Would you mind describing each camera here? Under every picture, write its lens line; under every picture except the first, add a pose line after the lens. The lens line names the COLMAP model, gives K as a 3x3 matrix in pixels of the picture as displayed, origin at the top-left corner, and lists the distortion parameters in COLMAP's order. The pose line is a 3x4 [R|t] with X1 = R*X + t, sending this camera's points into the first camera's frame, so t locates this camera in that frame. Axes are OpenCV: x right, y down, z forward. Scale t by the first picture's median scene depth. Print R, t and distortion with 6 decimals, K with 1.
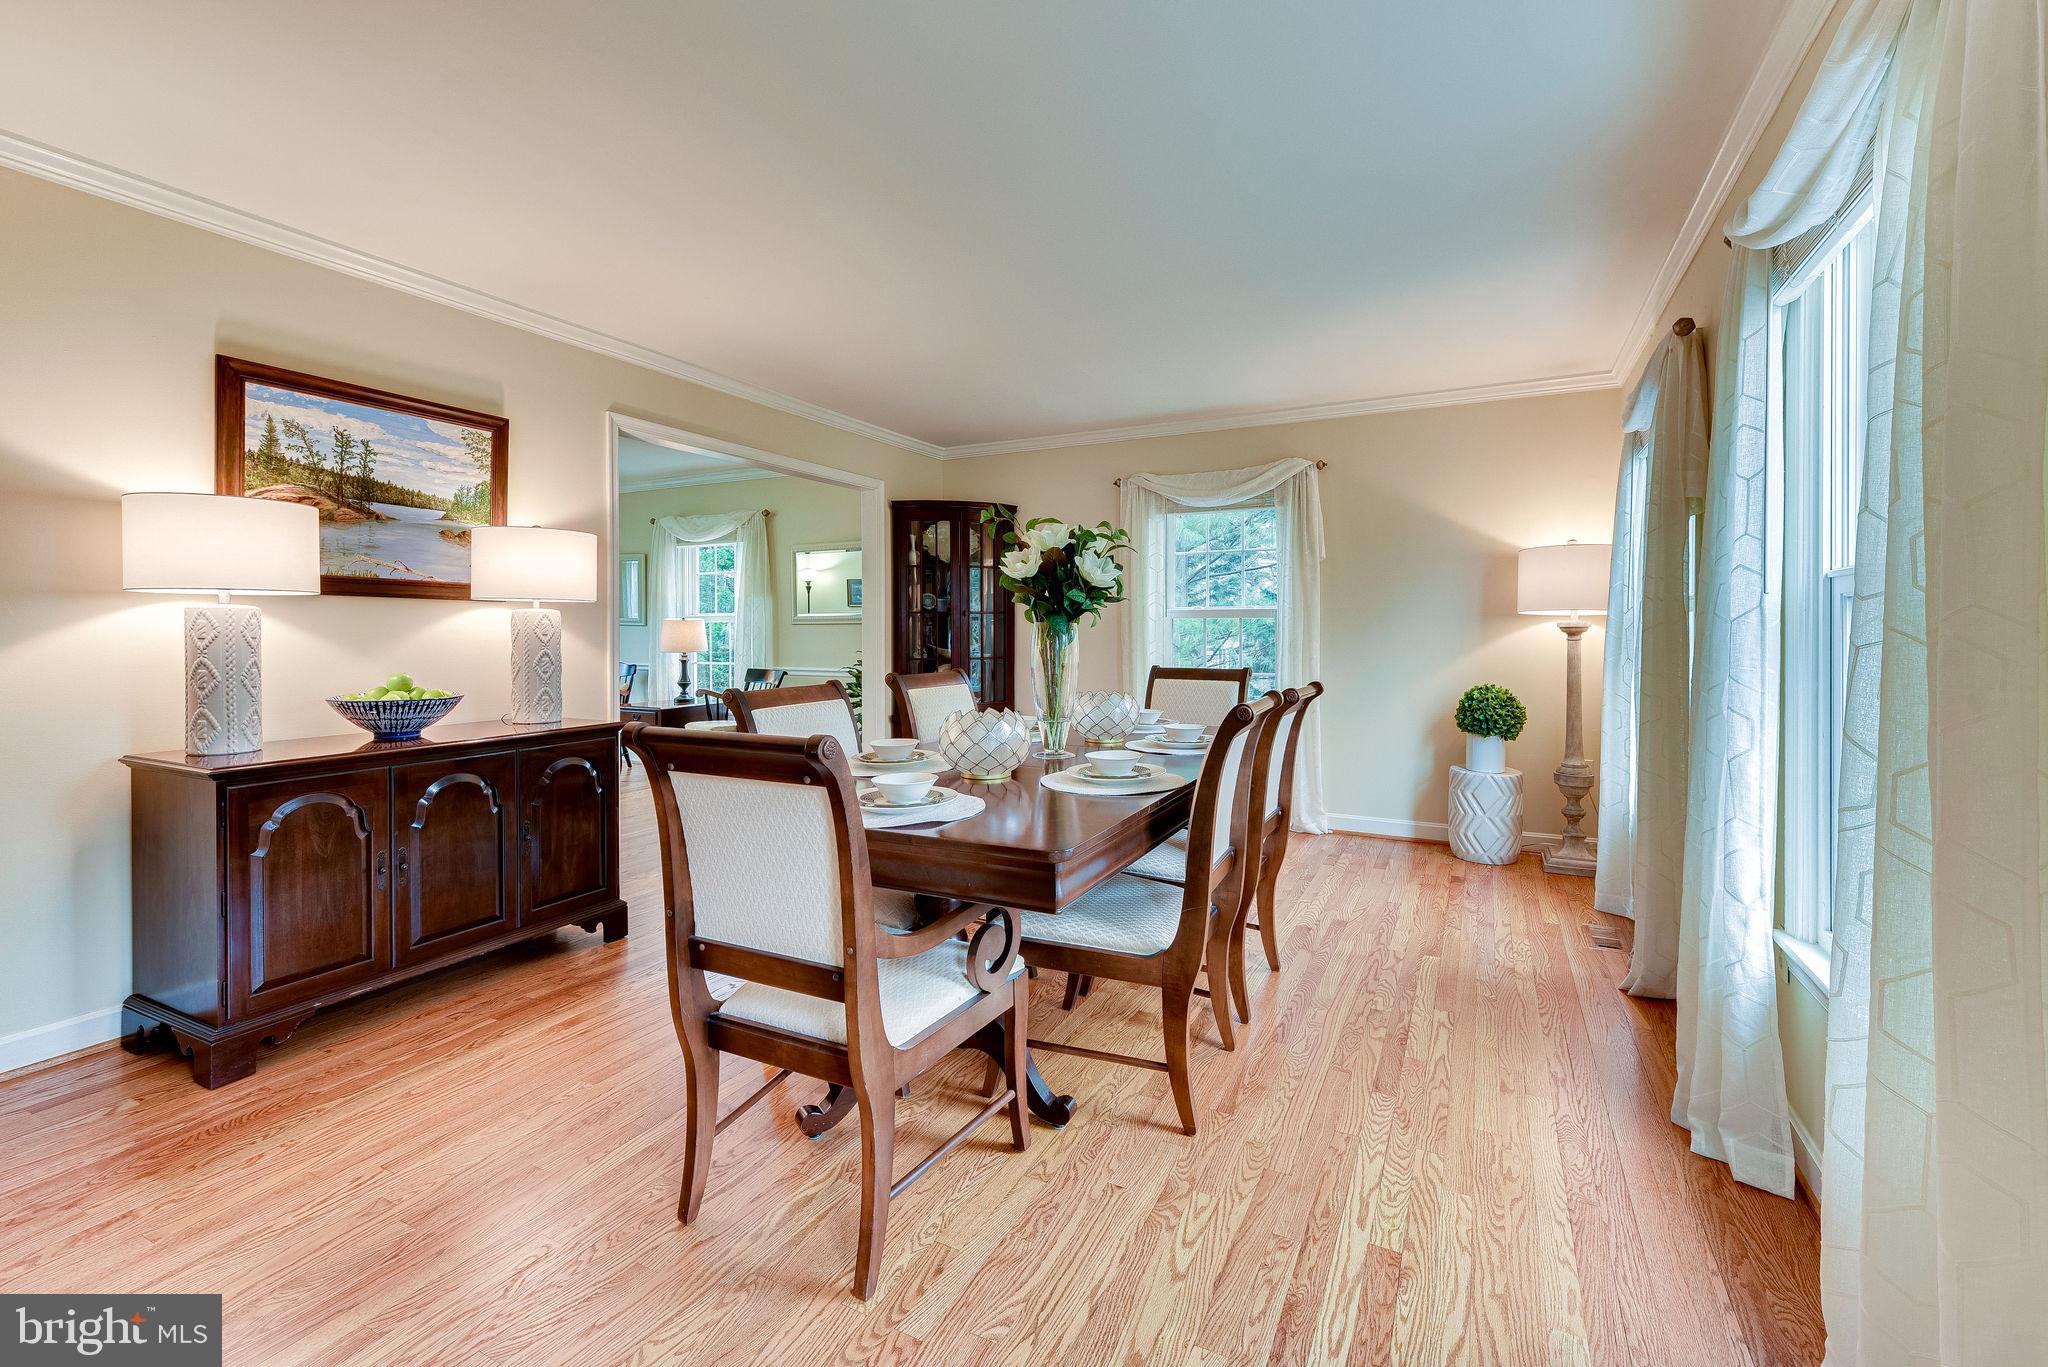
lens RADIAL K [[889.4, 0, 1018.9], [0, 889.4, 629.6], [0, 0, 1]] dist [0.000937, 0.000074]
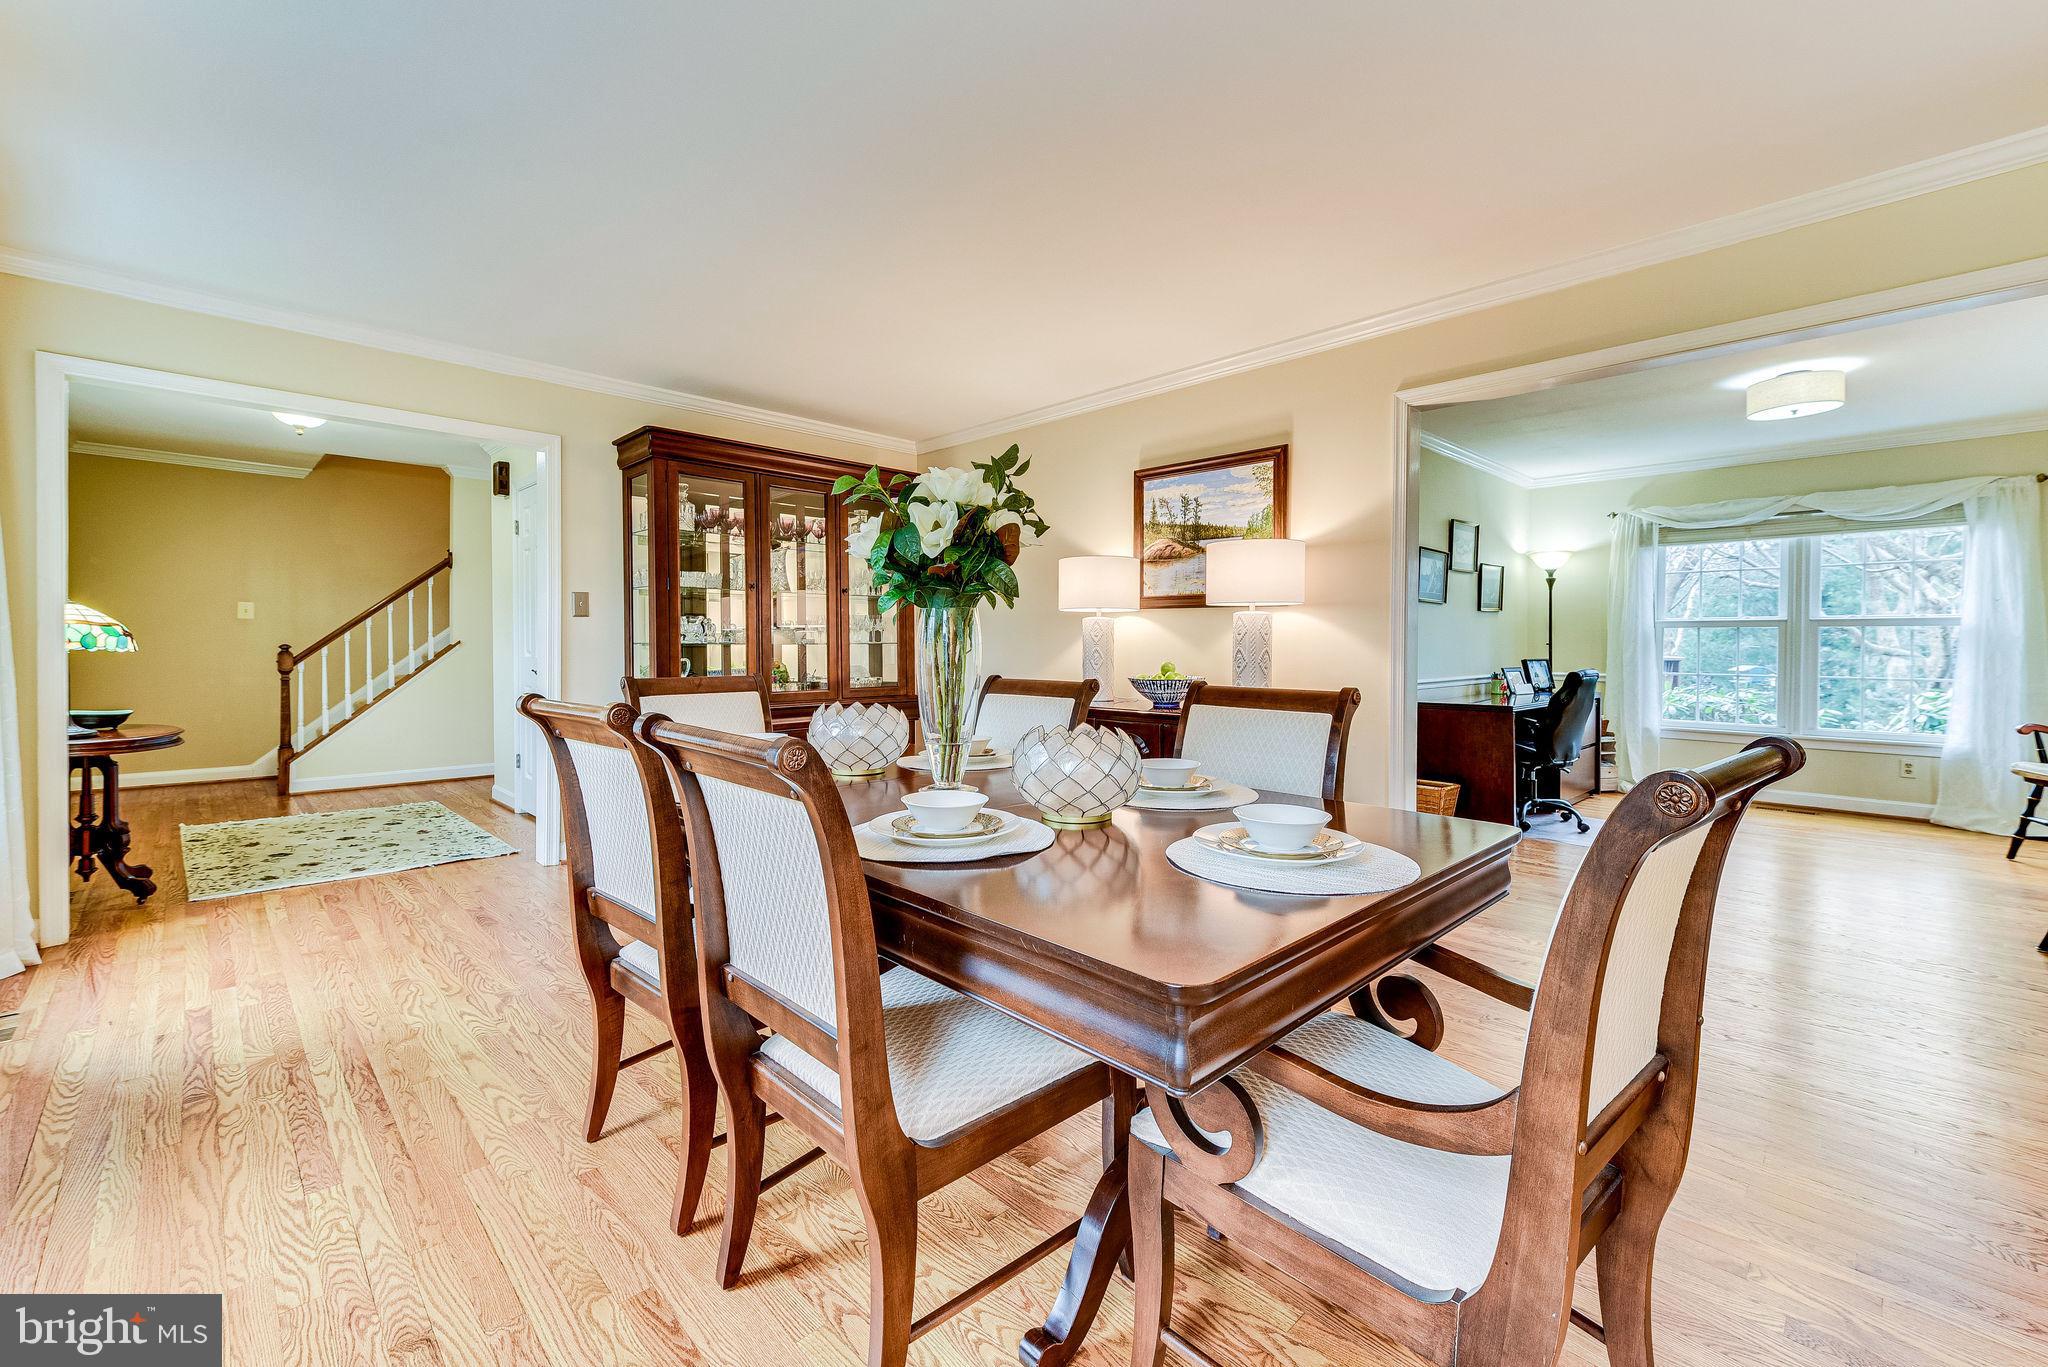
lens RADIAL K [[833.1, 0, 1029.2], [0, 833.1, 646.6], [0, 0, 1]] dist [-0.000652, -0.000216]
pose [[-0.300083, -0.000665, -0.953913, 0.628103], [-0.005961, 0.999982, 0.001179, 0.024731], [0.953895, 0.006040, -0.300081, 1.190307]]
